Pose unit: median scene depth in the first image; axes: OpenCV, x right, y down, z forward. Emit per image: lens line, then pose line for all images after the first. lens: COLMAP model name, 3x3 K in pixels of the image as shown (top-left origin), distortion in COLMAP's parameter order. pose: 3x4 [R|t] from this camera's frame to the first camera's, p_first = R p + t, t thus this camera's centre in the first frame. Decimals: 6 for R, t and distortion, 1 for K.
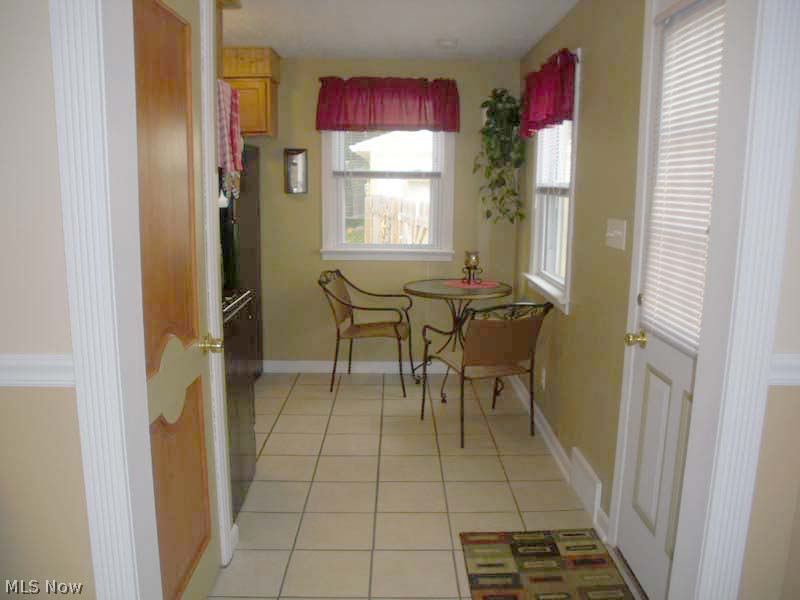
lens RADIAL K [[641.7, 0, 400.0], [0, 641.7, 300.0], [0, 0, 1]] dist [0.005294, 0.000316]
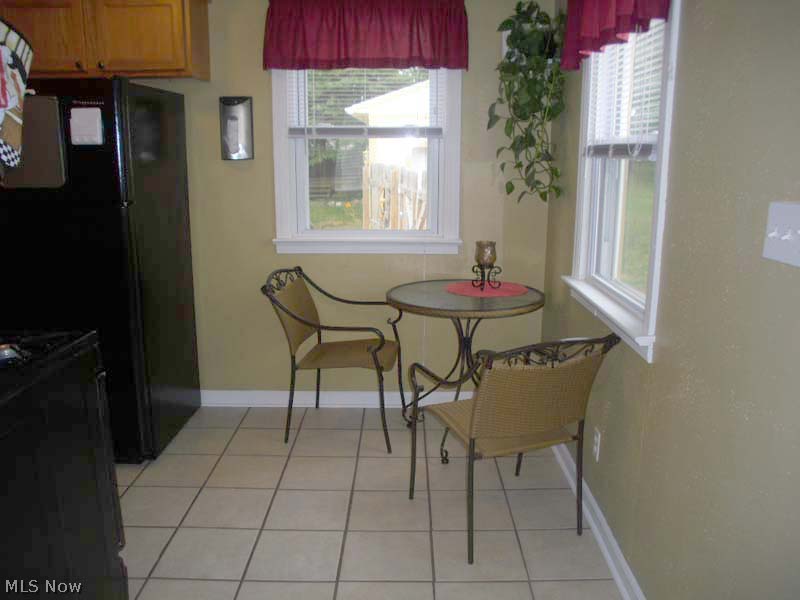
lens RADIAL K [[658.3, 0, 400.0], [0, 658.3, 300.0], [0, 0, 1]] dist [-0.009493, -0.003013]
pose [[0.999853, -0.003394, -0.016790, 0.030888], [0.004073, 0.999169, 0.040551, -0.042332], [0.016638, -0.040613, 0.999036, 0.285676]]
